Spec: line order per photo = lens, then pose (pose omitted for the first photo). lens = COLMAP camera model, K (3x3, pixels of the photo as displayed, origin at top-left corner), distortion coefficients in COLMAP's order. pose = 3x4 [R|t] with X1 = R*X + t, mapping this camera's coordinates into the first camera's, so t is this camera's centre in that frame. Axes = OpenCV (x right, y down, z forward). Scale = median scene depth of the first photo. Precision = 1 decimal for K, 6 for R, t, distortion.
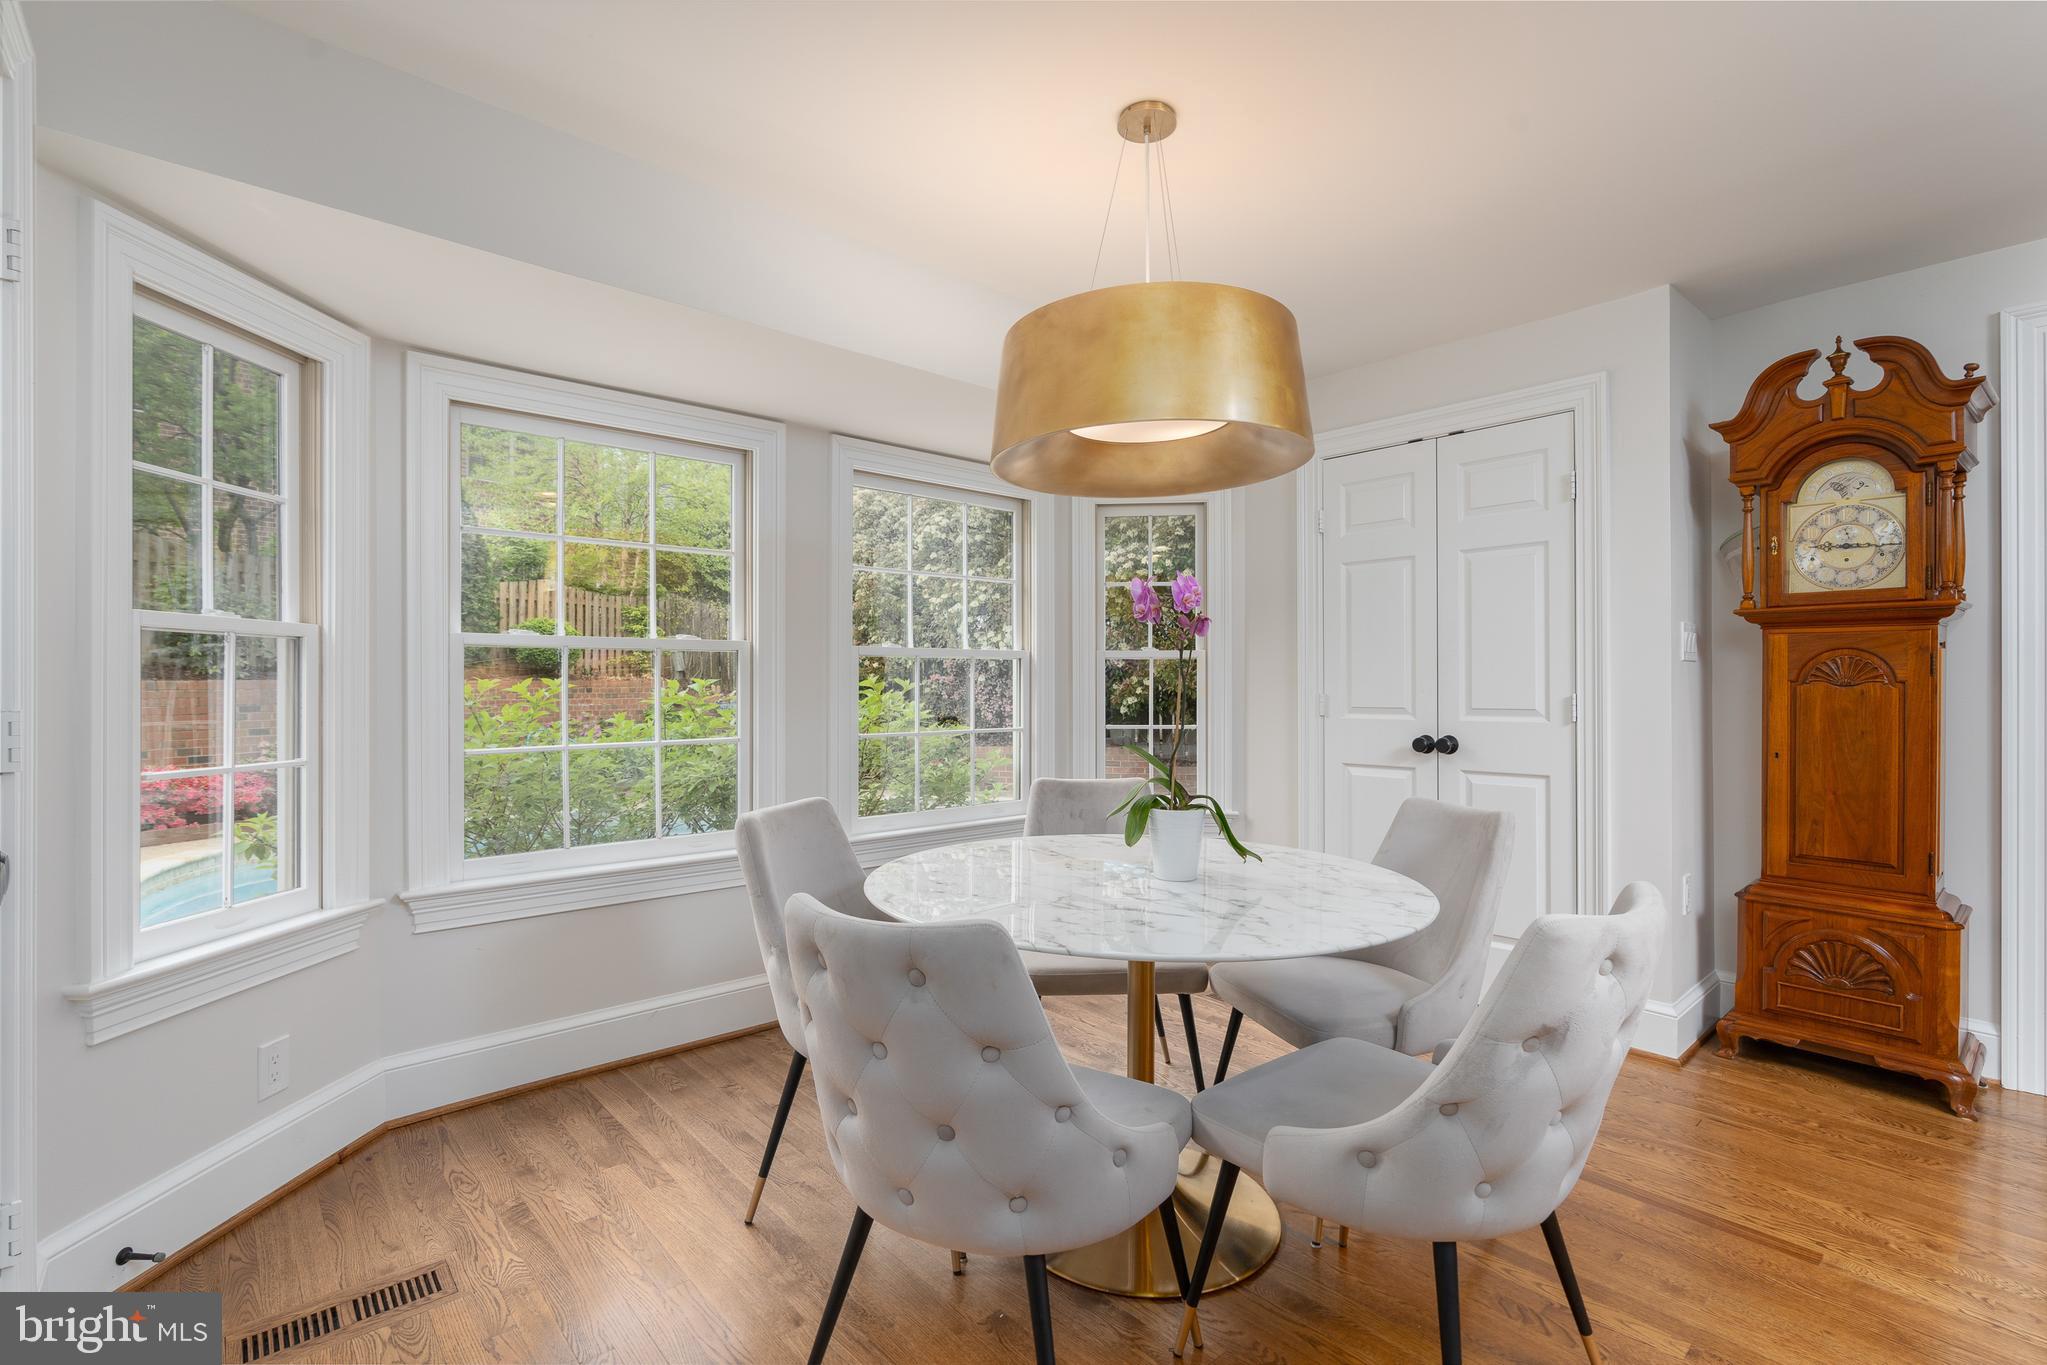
lens RADIAL K [[945.1, 0, 1010.5], [0, 945.1, 683.9], [0, 0, 1]] dist [-0.053846, 0.016835]
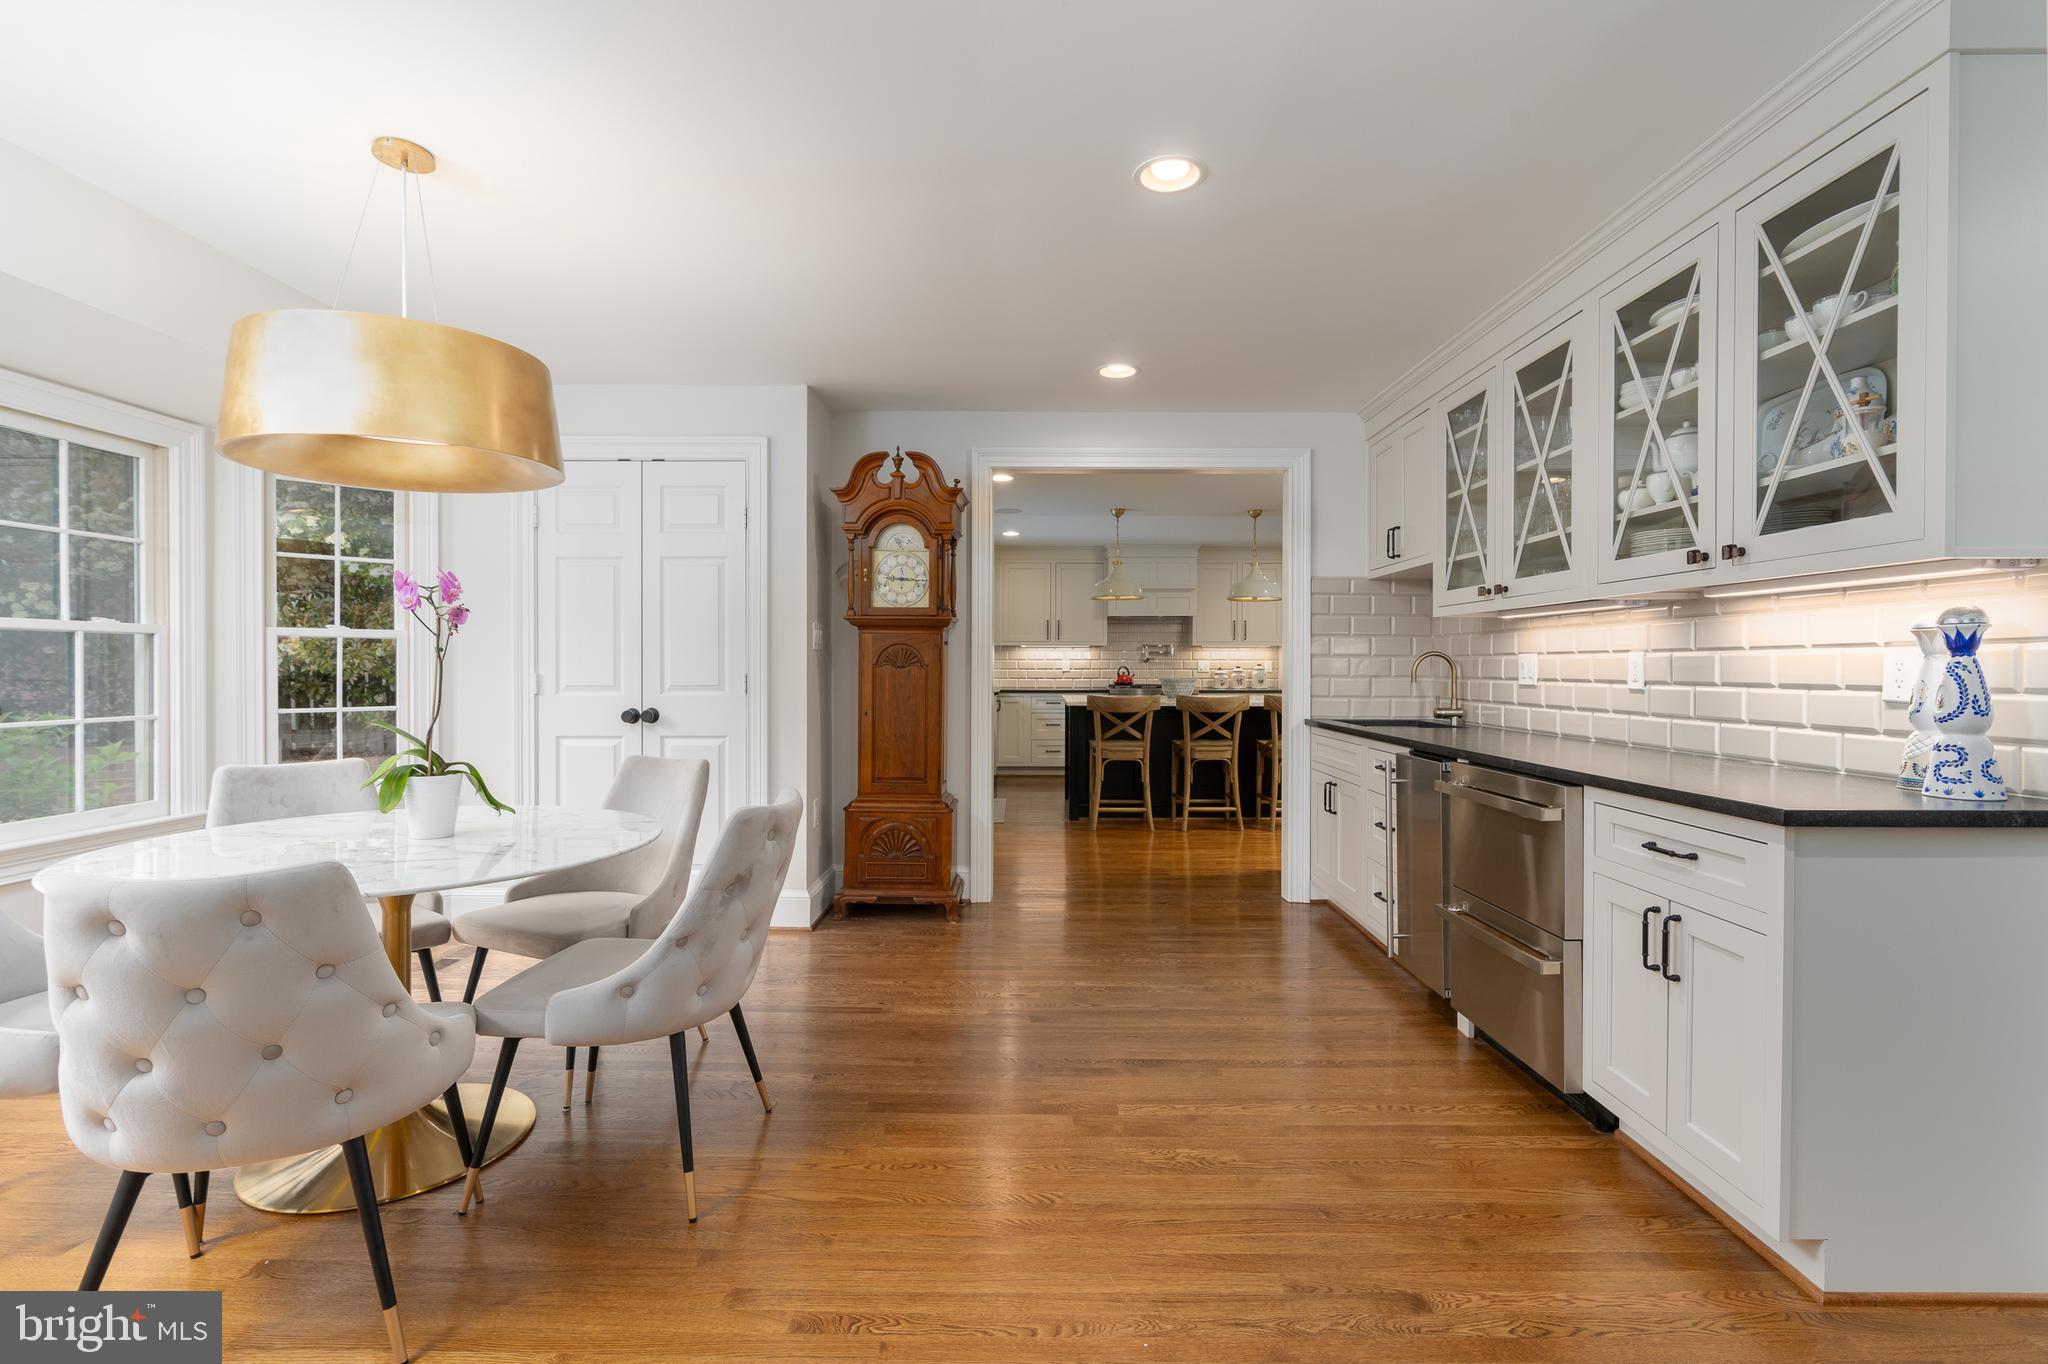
lens RADIAL K [[945.5, 0, 1017.0], [0, 945.5, 676.6], [0, 0, 1]] dist [-0.053846, 0.016835]
pose [[0.673105, -0.006222, 0.739521, -0.158065], [-0.004979, 0.999904, 0.012944, -0.005726], [-0.739530, -0.012395, 0.673009, -0.250978]]
